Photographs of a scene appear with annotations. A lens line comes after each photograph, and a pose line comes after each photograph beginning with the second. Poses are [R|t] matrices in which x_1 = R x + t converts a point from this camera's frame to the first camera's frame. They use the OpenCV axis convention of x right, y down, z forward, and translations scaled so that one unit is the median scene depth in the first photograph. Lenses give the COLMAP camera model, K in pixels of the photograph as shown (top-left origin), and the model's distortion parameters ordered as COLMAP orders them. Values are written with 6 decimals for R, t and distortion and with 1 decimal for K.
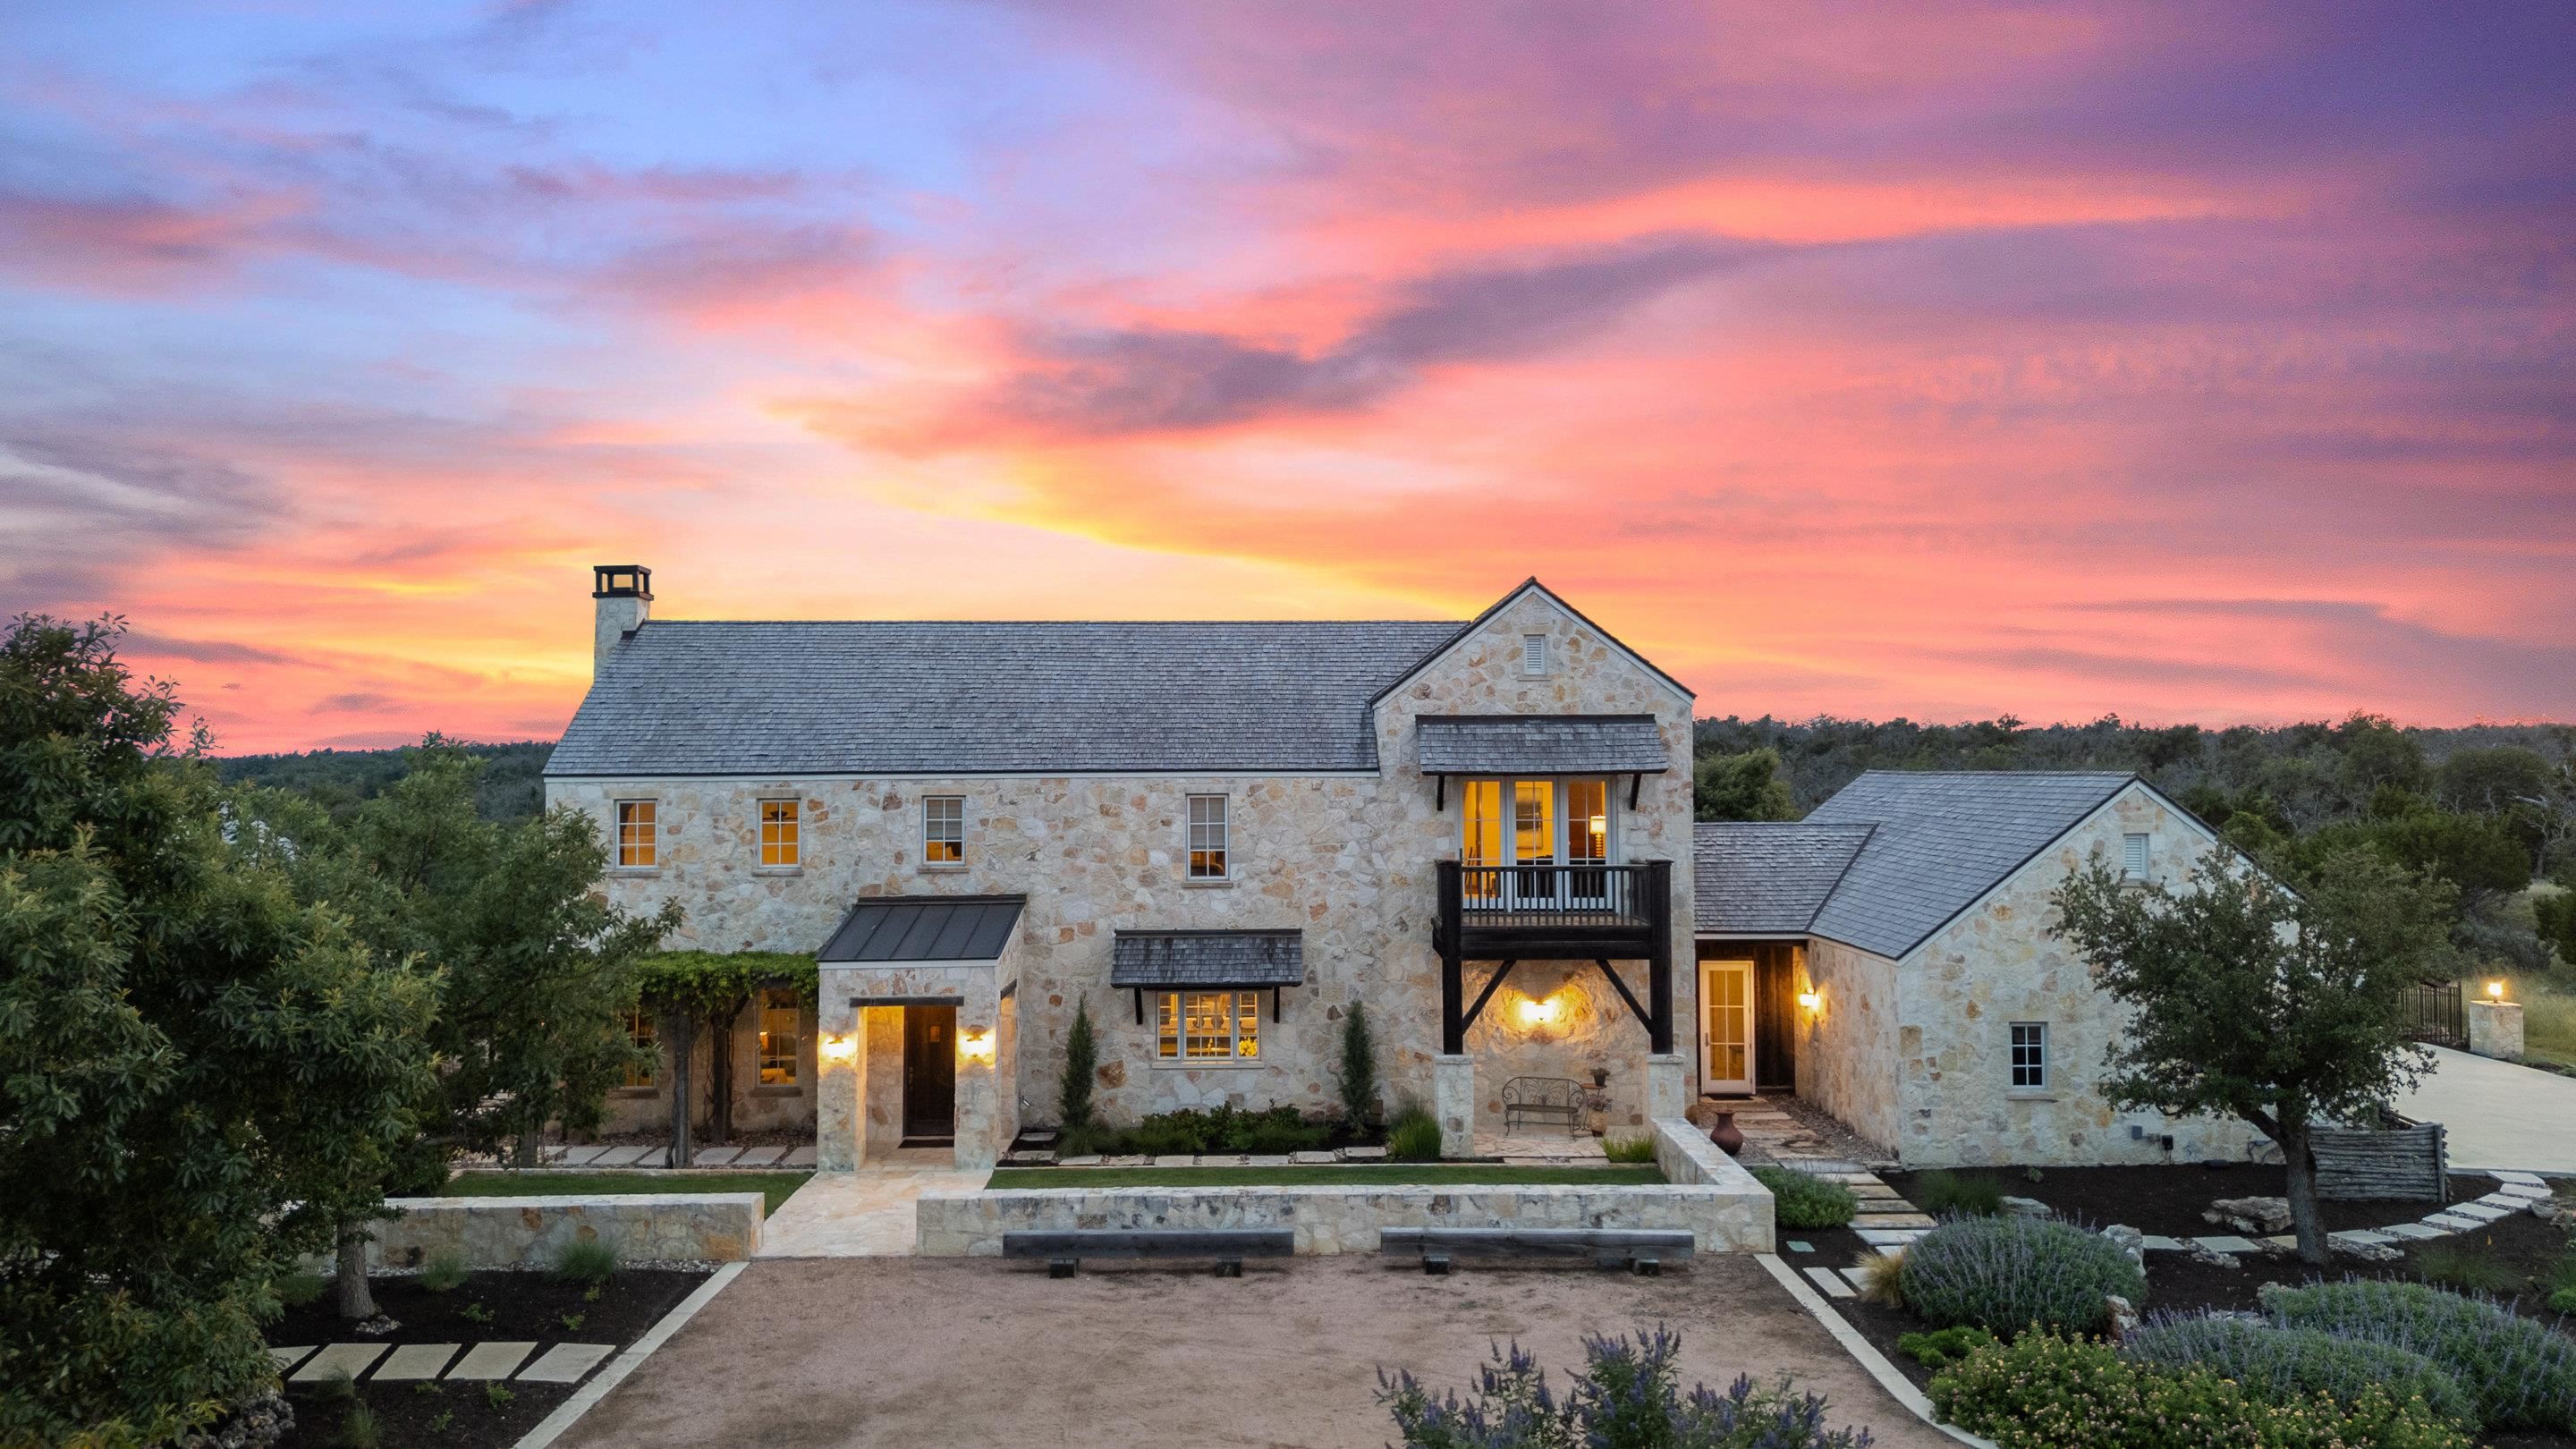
lens RADIAL K [[1912.3, 0, 1299.4], [0, 1912.3, 705.6], [0, 0, 1]] dist [0.086707, -0.087690]
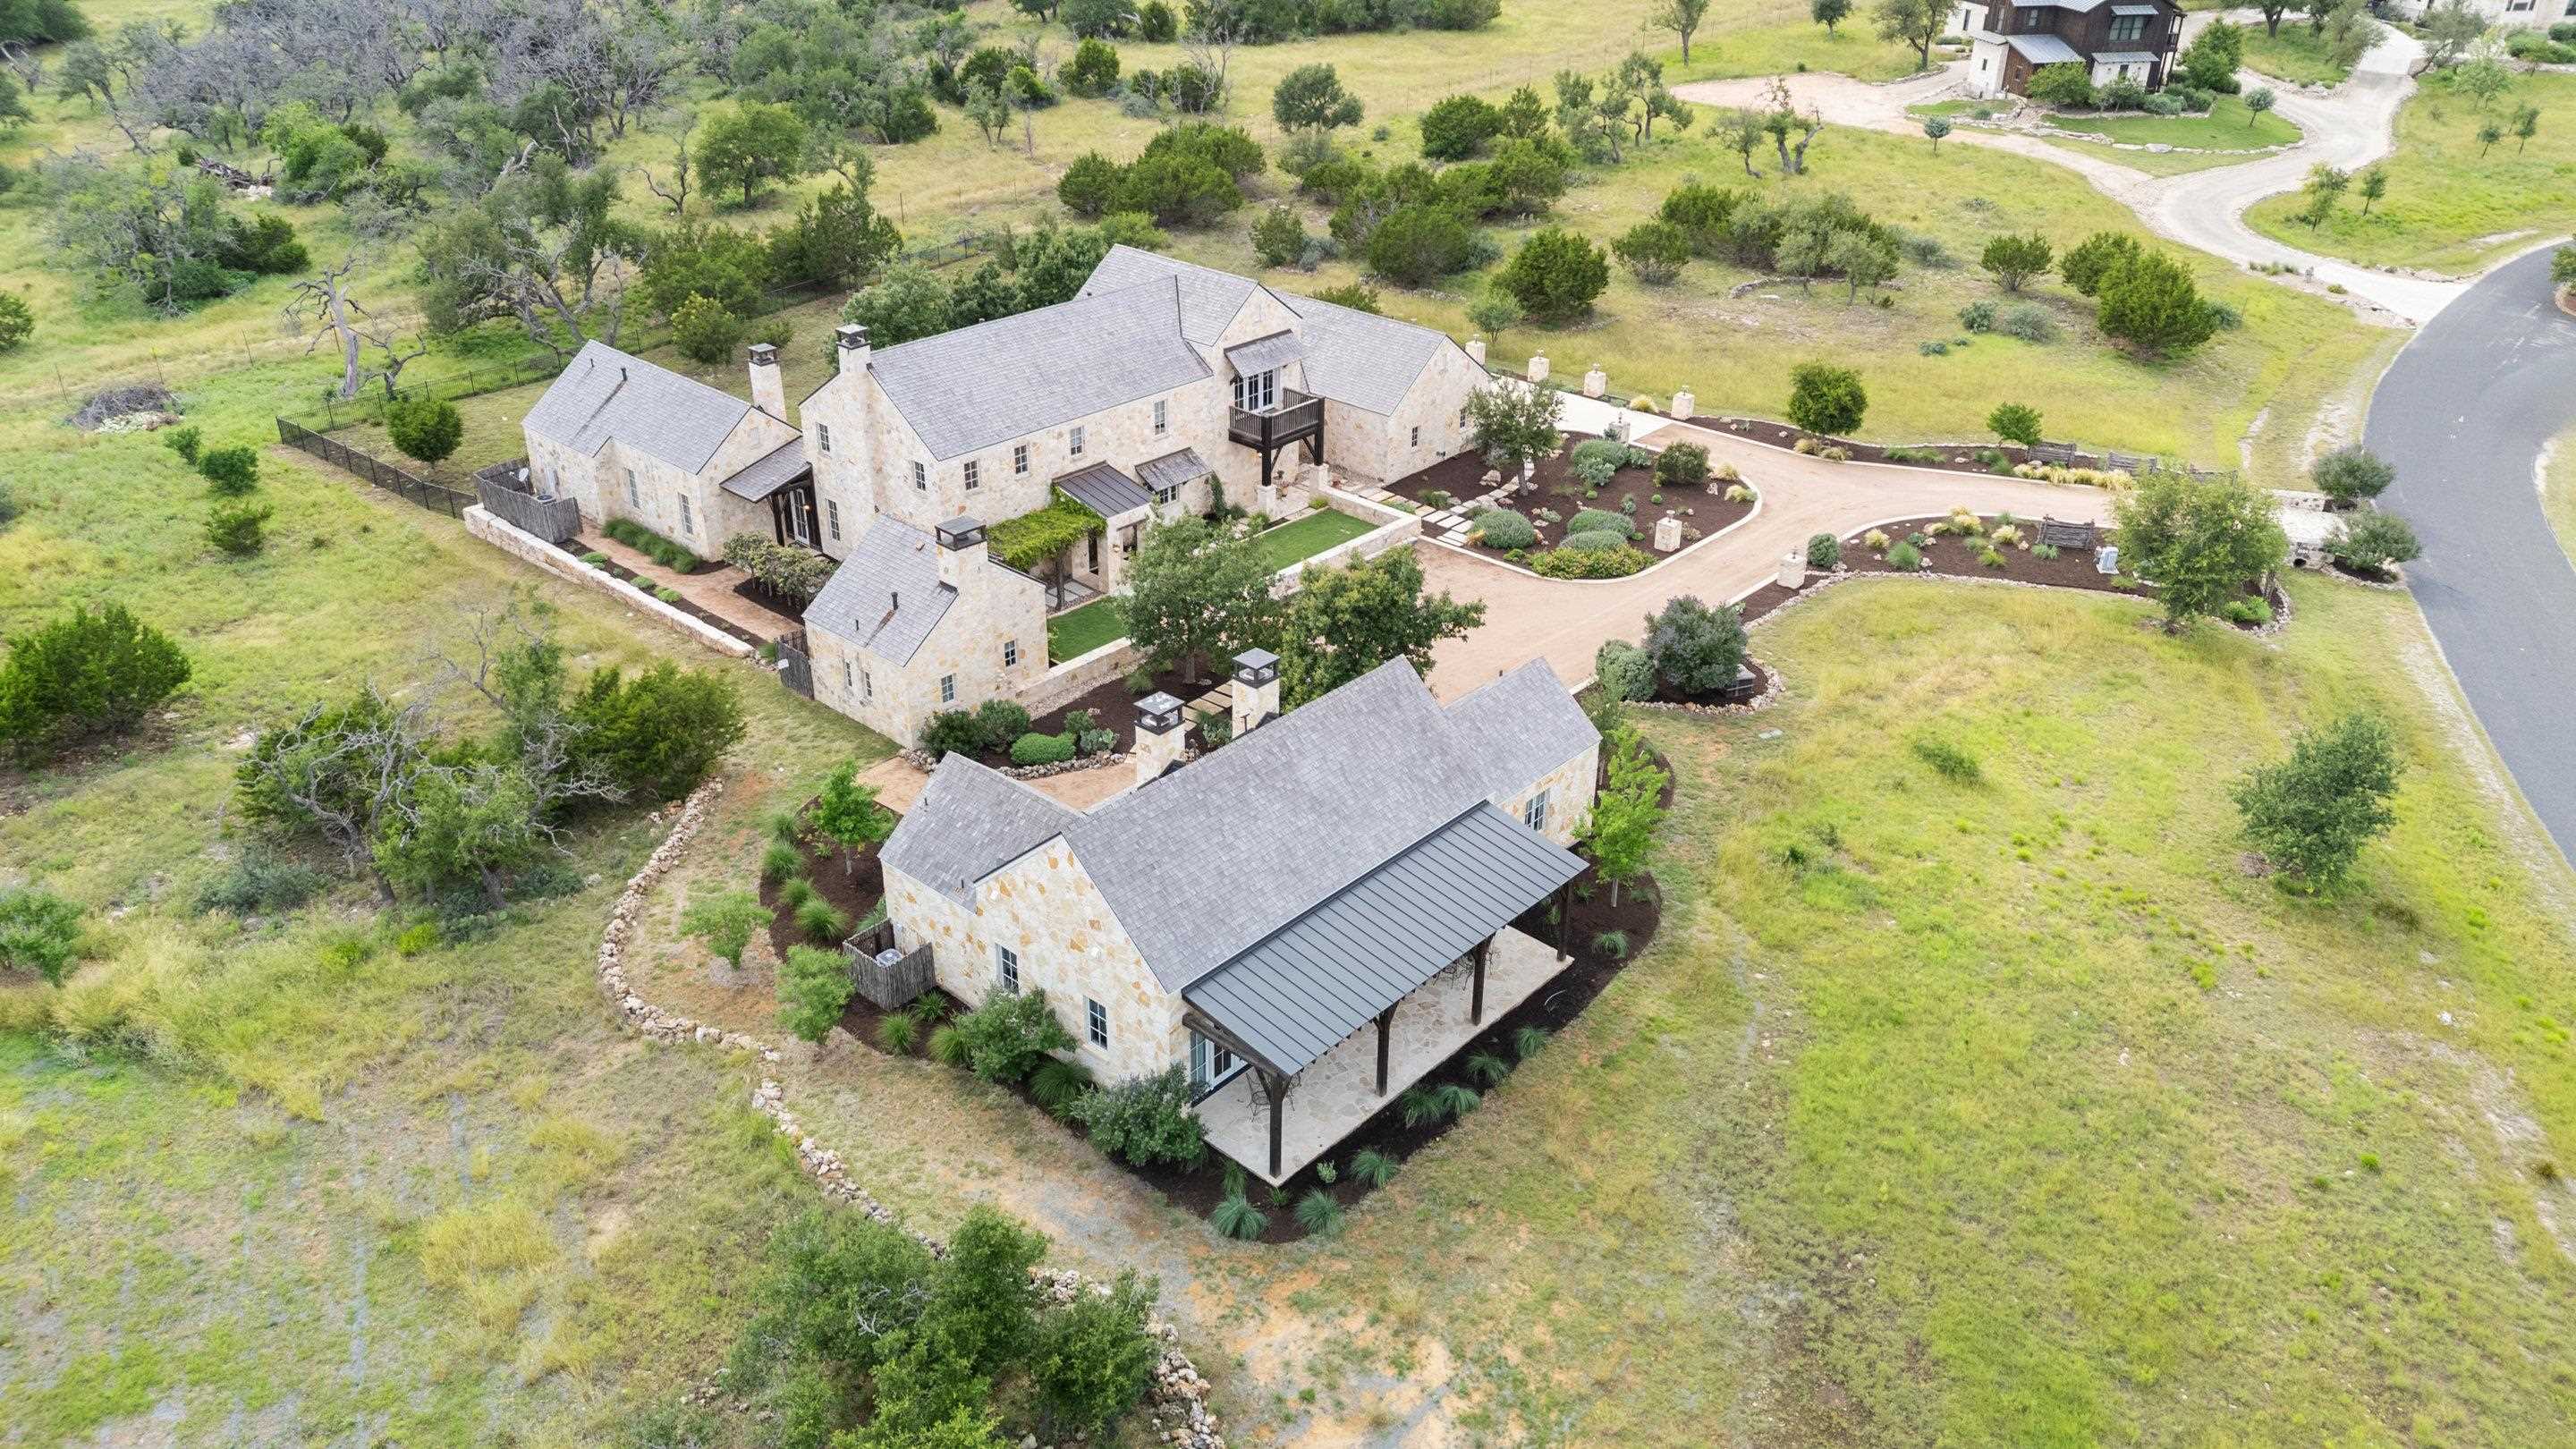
lens RADIAL K [[1912.3, 0, 1294.0], [0, 1912.3, 723.8], [0, 0, 1]] dist [0.086707, -0.087690]
pose [[0.681367, -0.333049, 0.651780, -1.624535], [-0.037087, 0.873627, 0.485180, -0.765328], [-0.731002, -0.354758, 0.582909, -0.642757]]
